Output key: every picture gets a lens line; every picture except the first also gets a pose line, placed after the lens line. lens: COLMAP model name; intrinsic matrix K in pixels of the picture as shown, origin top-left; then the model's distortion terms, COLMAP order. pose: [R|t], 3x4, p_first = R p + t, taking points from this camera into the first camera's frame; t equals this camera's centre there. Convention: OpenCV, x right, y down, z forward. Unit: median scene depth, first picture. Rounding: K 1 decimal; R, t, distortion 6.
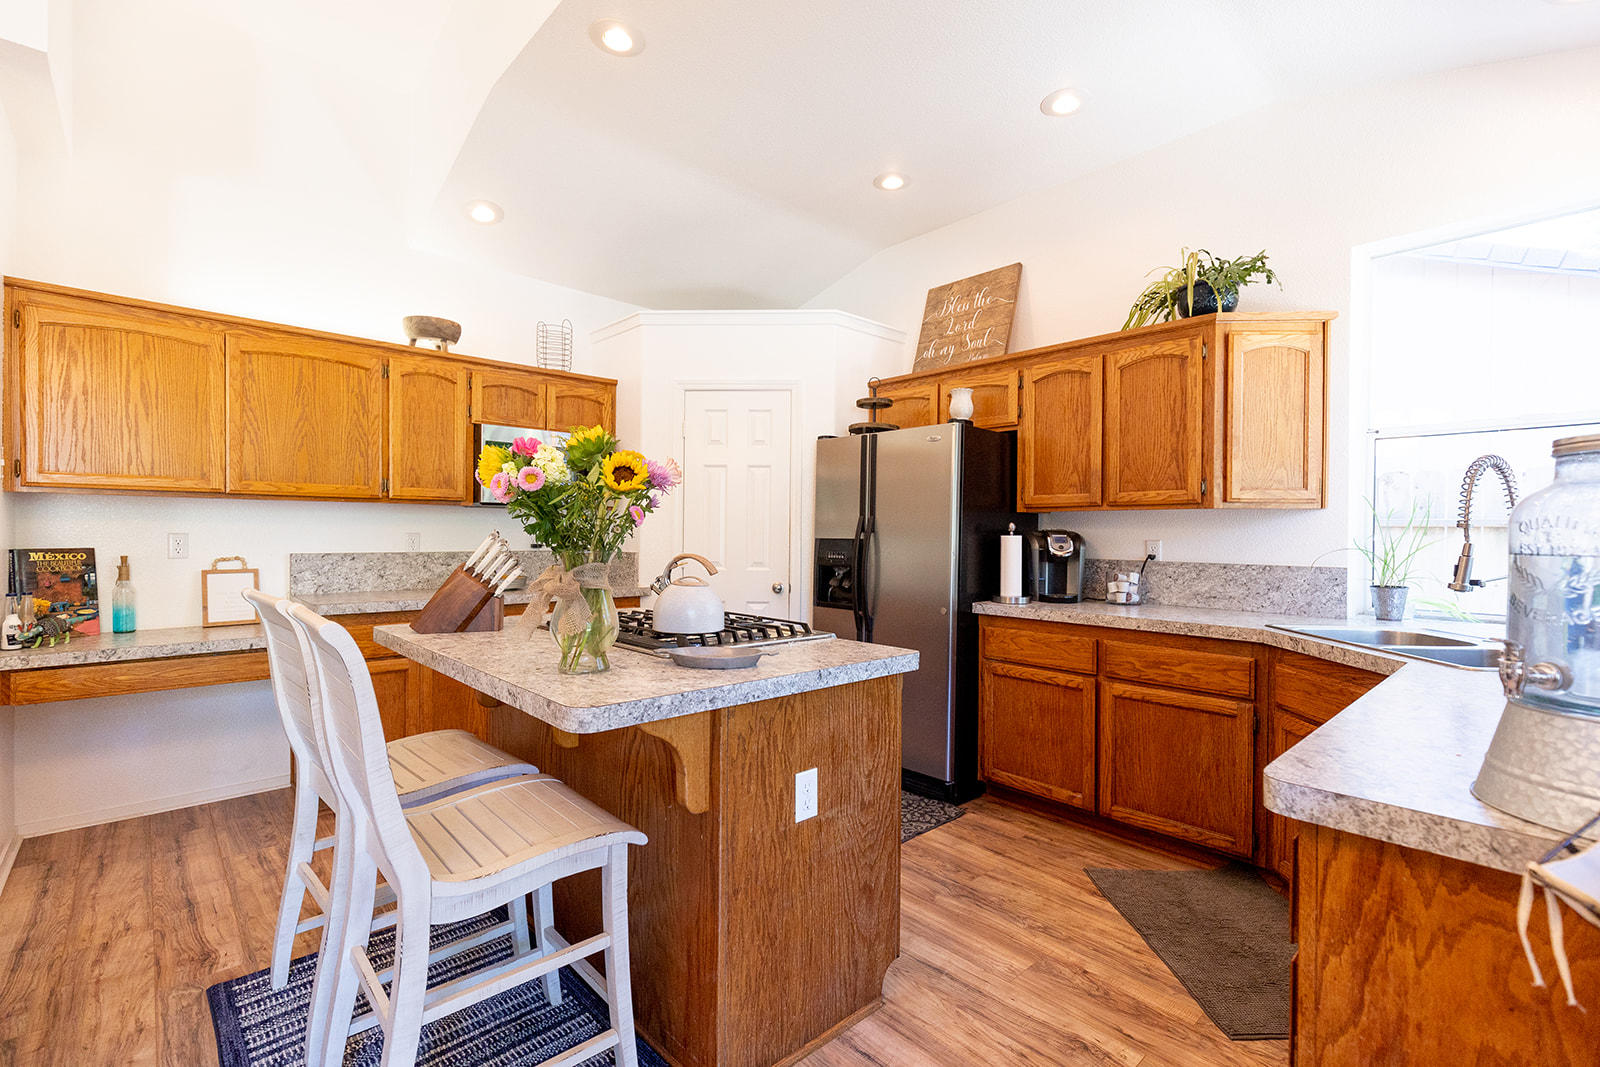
lens RADIAL K [[730.2, 0, 785.6], [0, 730.2, 531.7], [0, 0, 1]] dist [0.004172, -0.001179]
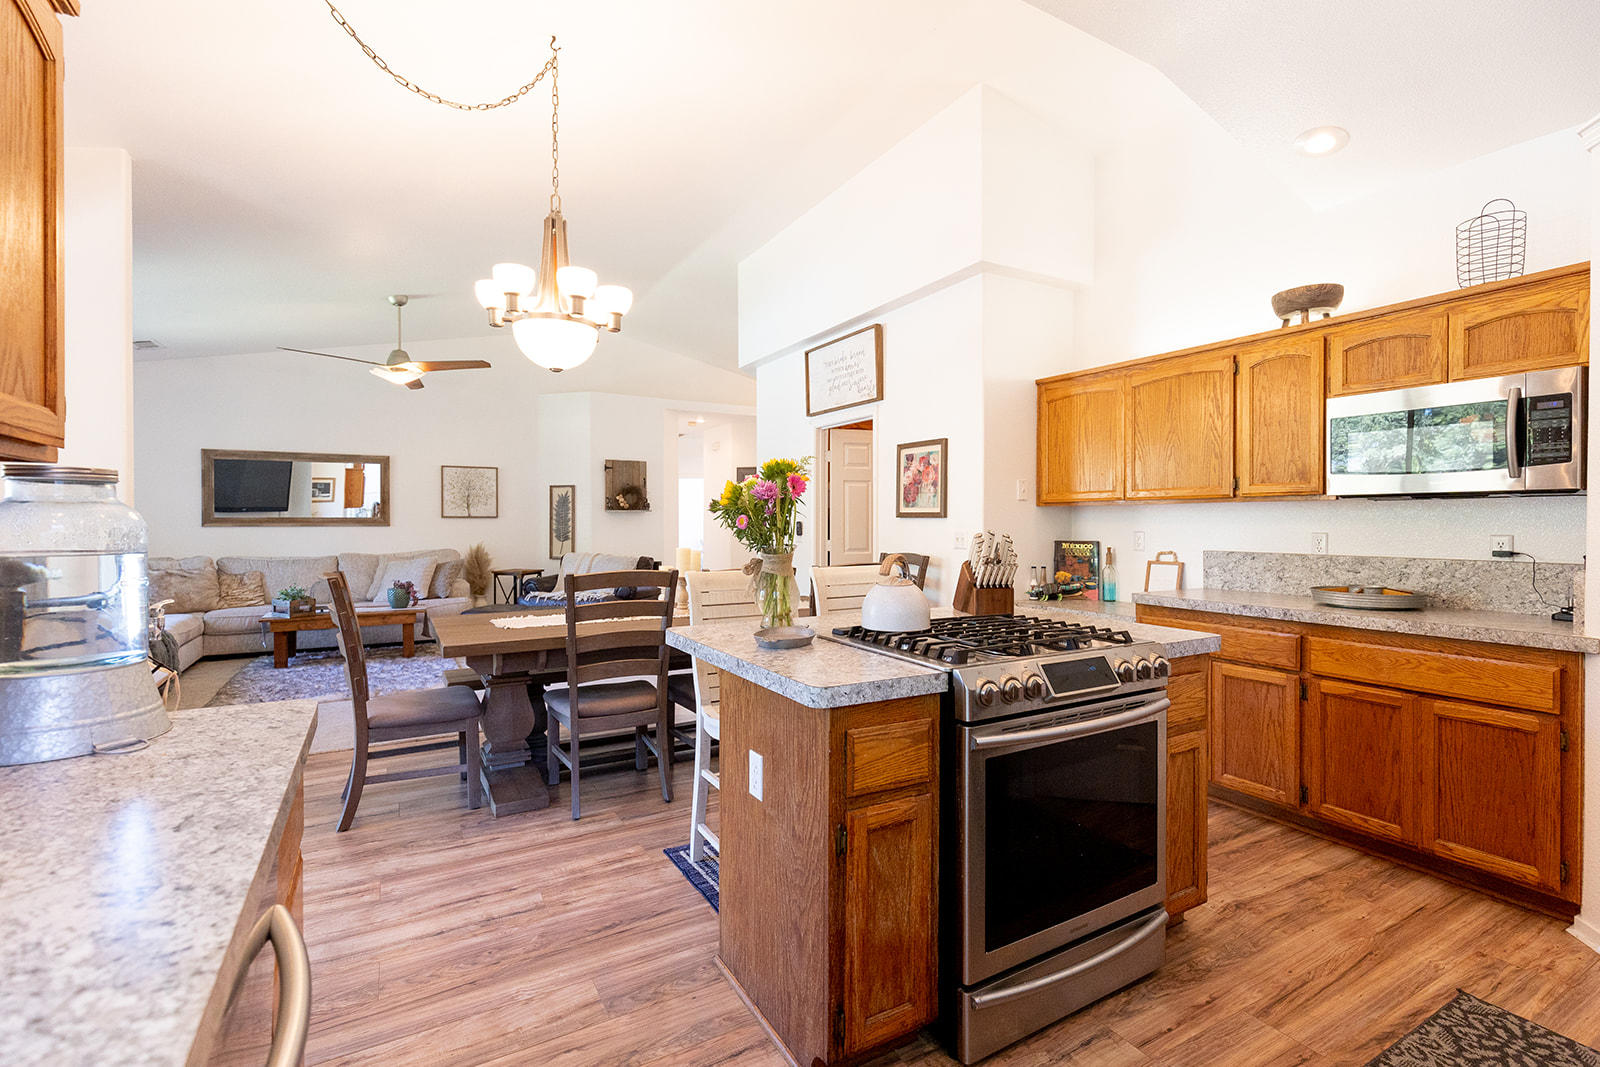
lens RADIAL K [[730.2, 0, 815.0], [0, 730.2, 516.1], [0, 0, 1]] dist [0.004172, -0.001179]
pose [[-0.207194, -0.017208, -0.978148, 0.607559], [-0.001924, 0.999851, -0.017182, -0.002524], [0.978298, -0.001678, -0.207197, 0.741809]]
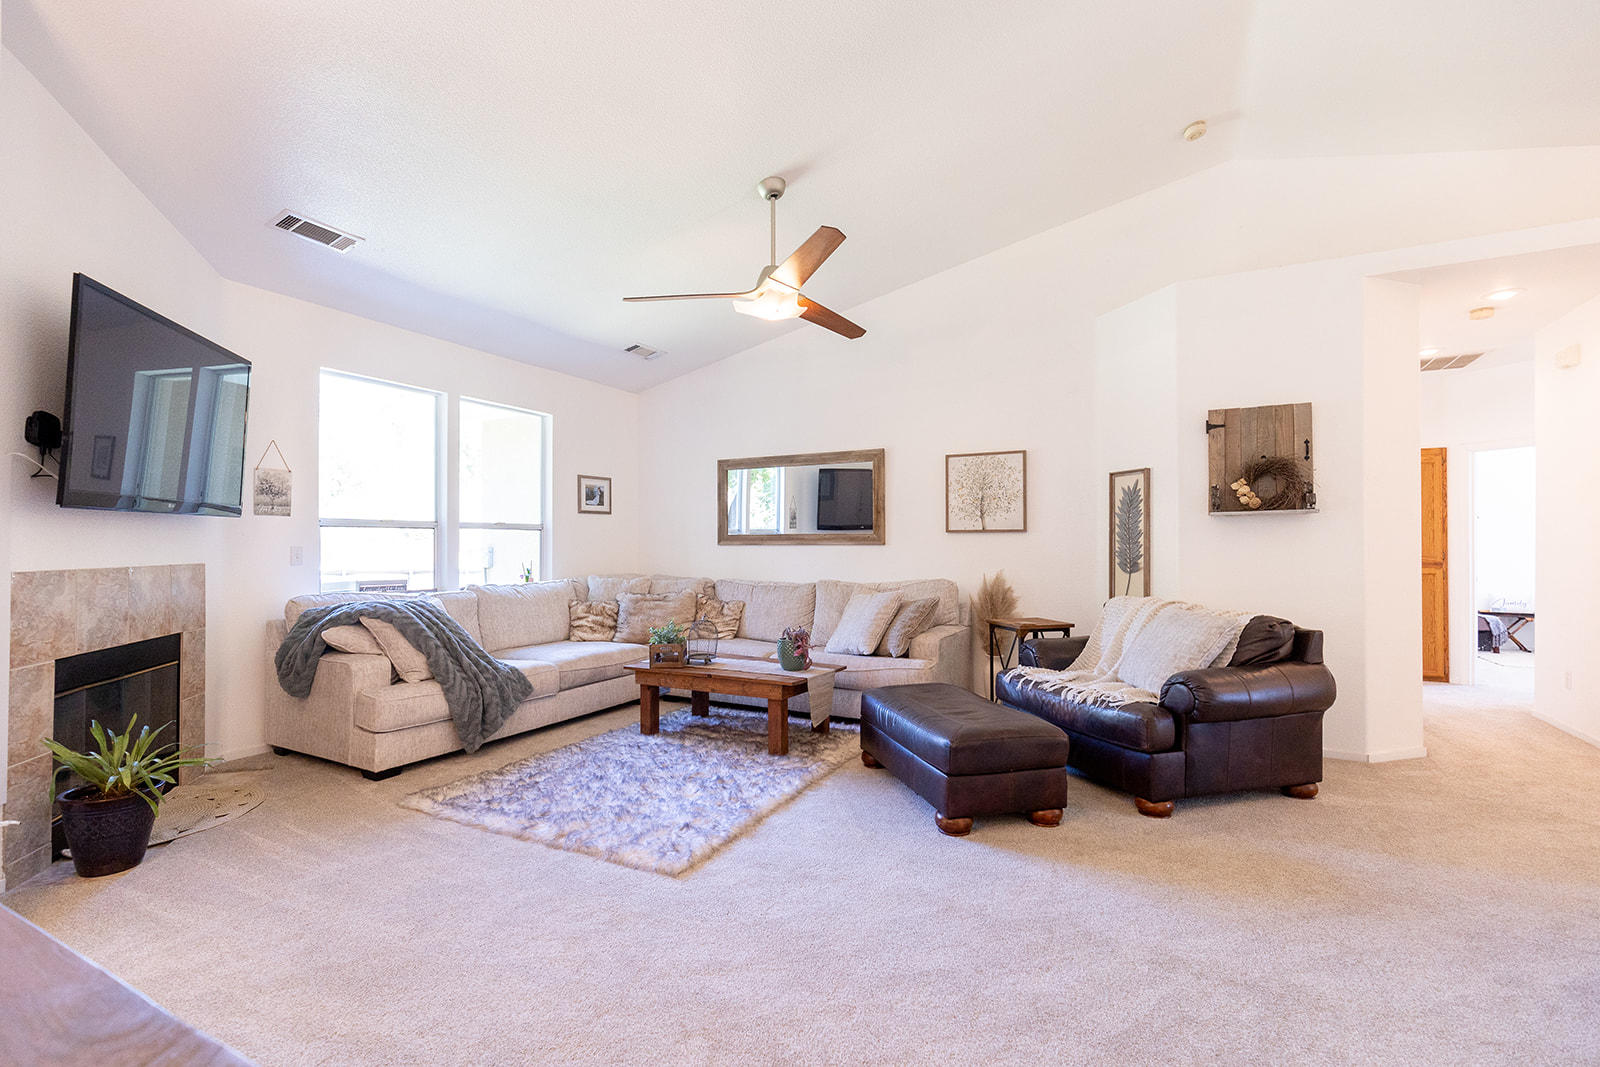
lens RADIAL K [[730.2, 0, 790.1], [0, 730.2, 532.7], [0, 0, 1]] dist [0.004172, -0.001179]
pose [[-0.943017, -0.016038, -0.332358, -0.803845], [-0.009883, 0.999747, -0.020200, 0.001273], [0.332598, -0.015764, -0.942937, 0.400912]]
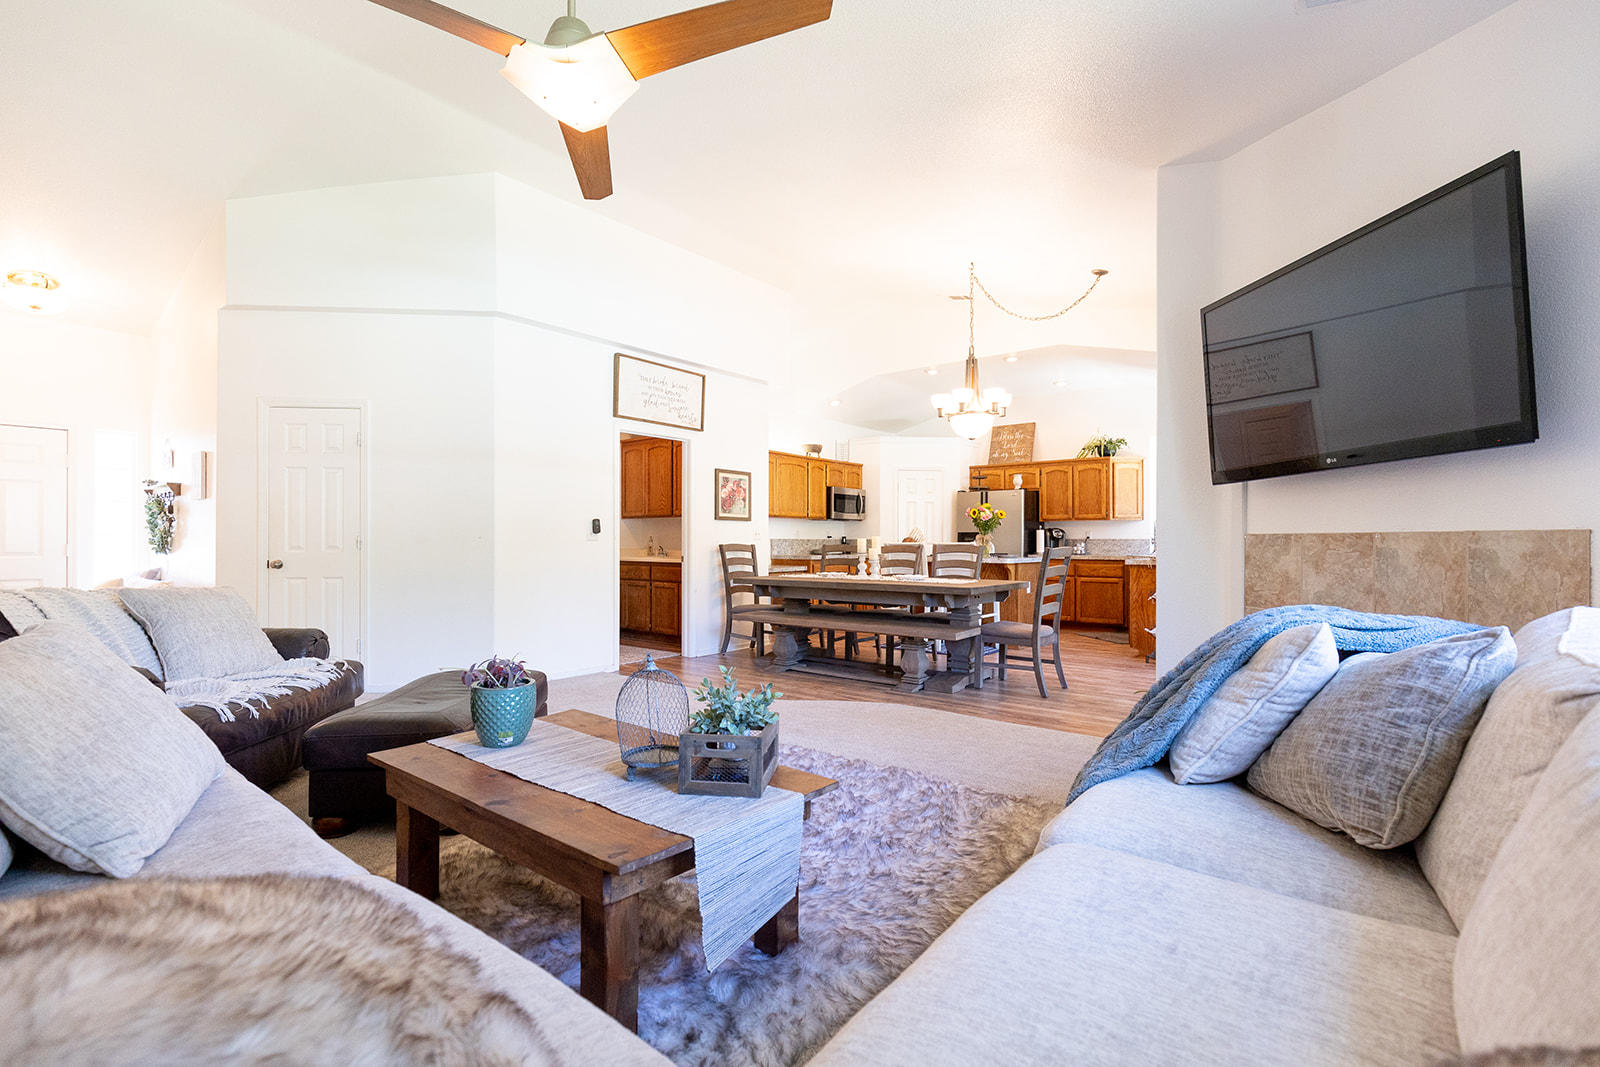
lens RADIAL K [[730.2, 0, 793.7], [0, 730.2, 533.7], [0, 0, 1]] dist [0.004172, -0.001179]
pose [[0.989443, -0.006446, 0.144779, -1.097979], [0.008138, 0.999905, -0.011097, 0.045000], [-0.144693, 0.012158, 0.989402, -1.723745]]
